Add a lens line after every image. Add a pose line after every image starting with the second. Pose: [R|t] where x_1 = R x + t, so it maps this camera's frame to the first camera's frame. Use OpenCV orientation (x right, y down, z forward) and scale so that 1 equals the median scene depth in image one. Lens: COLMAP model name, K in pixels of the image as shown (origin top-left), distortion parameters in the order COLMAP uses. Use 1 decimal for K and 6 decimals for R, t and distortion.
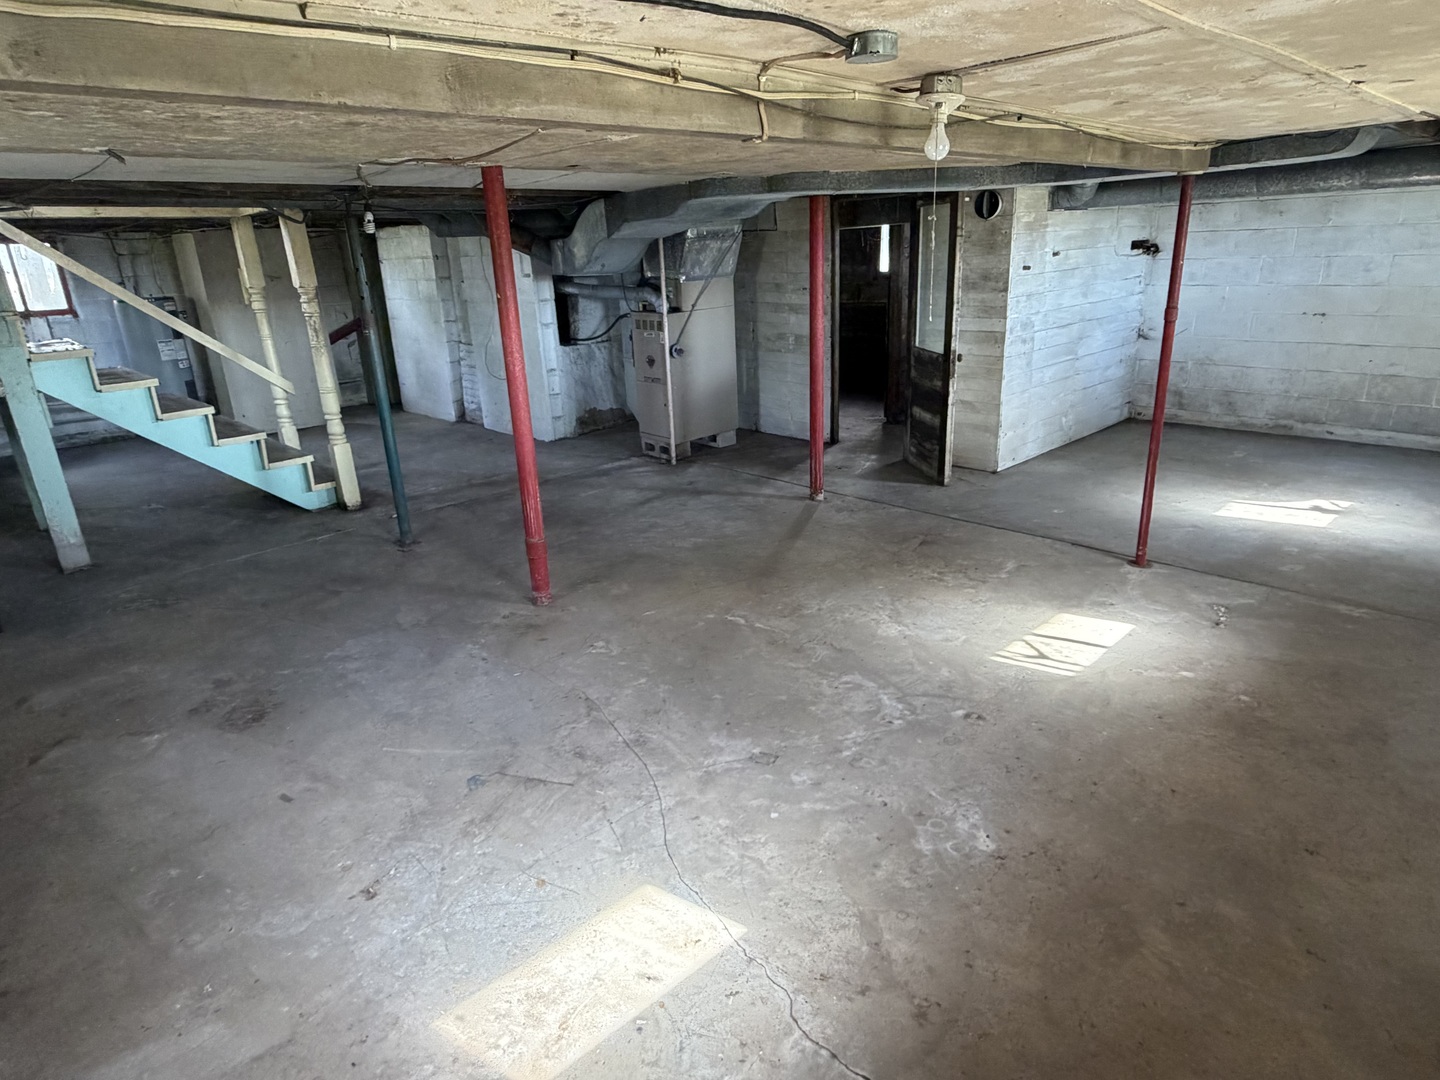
lens RADIAL K [[847.4, 0, 723.0], [0, 847.4, 538.0], [0, 0, 1]] dist [0.001484, -0.000007]
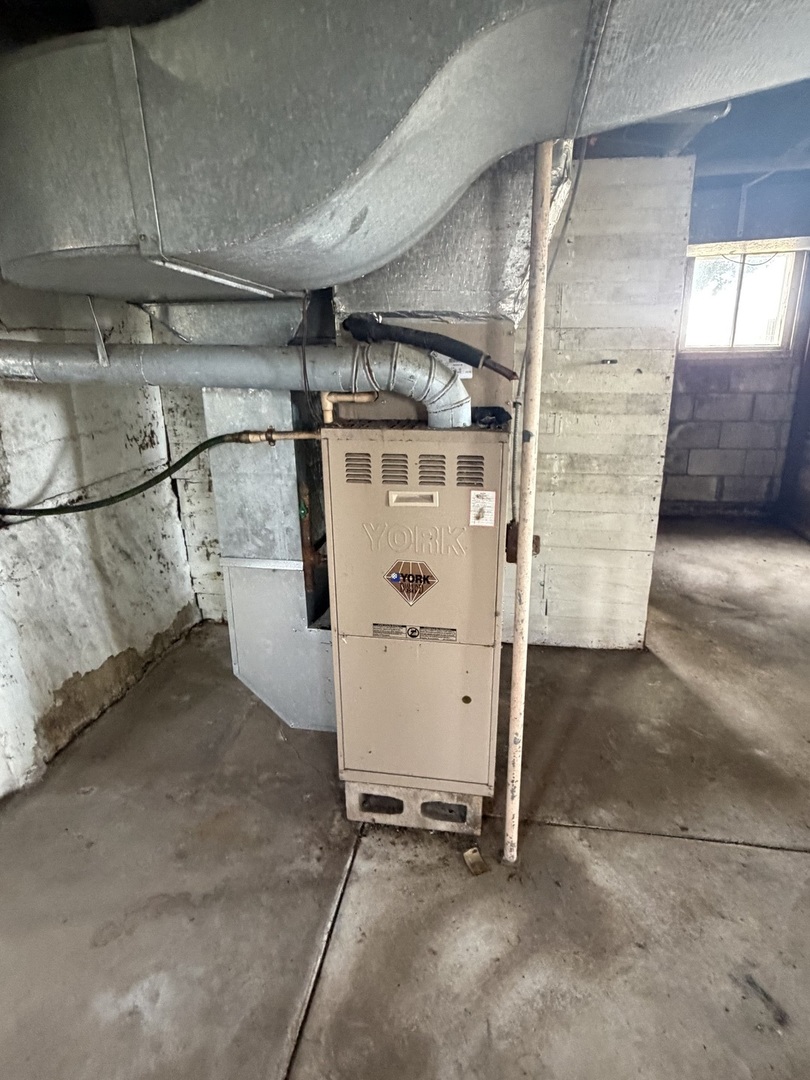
lens RADIAL K [[603.3, 0, 401.3], [0, 603.3, 540.3], [0, 0, 1]] dist [-0.001434, 0.000578]
pose [[0.802083, -0.158914, 0.575682, -0.198758], [0.181481, 0.983219, 0.018559, -0.210760], [-0.568971, 0.089589, 0.817463, 0.756536]]
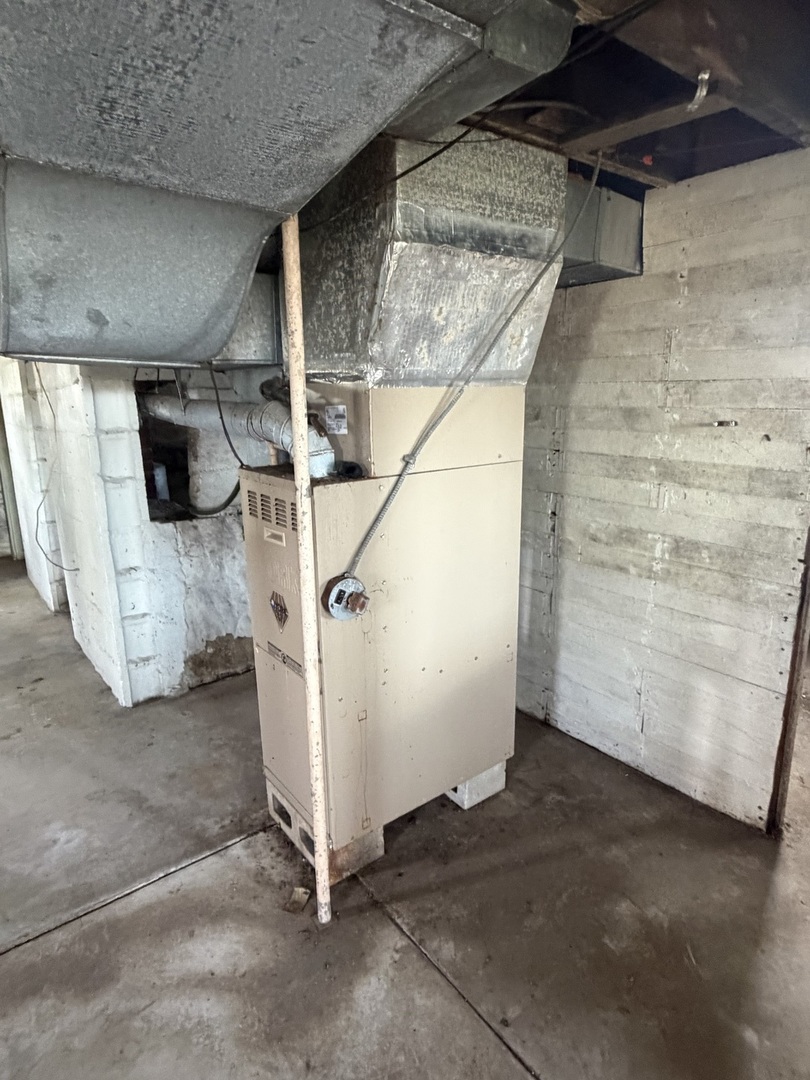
lens RADIAL K [[603.3, 0, 402.0], [0, 603.3, 542.2], [0, 0, 1]] dist [-0.001434, 0.000578]
pose [[0.993177, 0.052362, -0.104203, -0.009656], [-0.062716, 0.993138, -0.098705, -0.198535], [0.098320, 0.104567, 0.989646, 0.699028]]
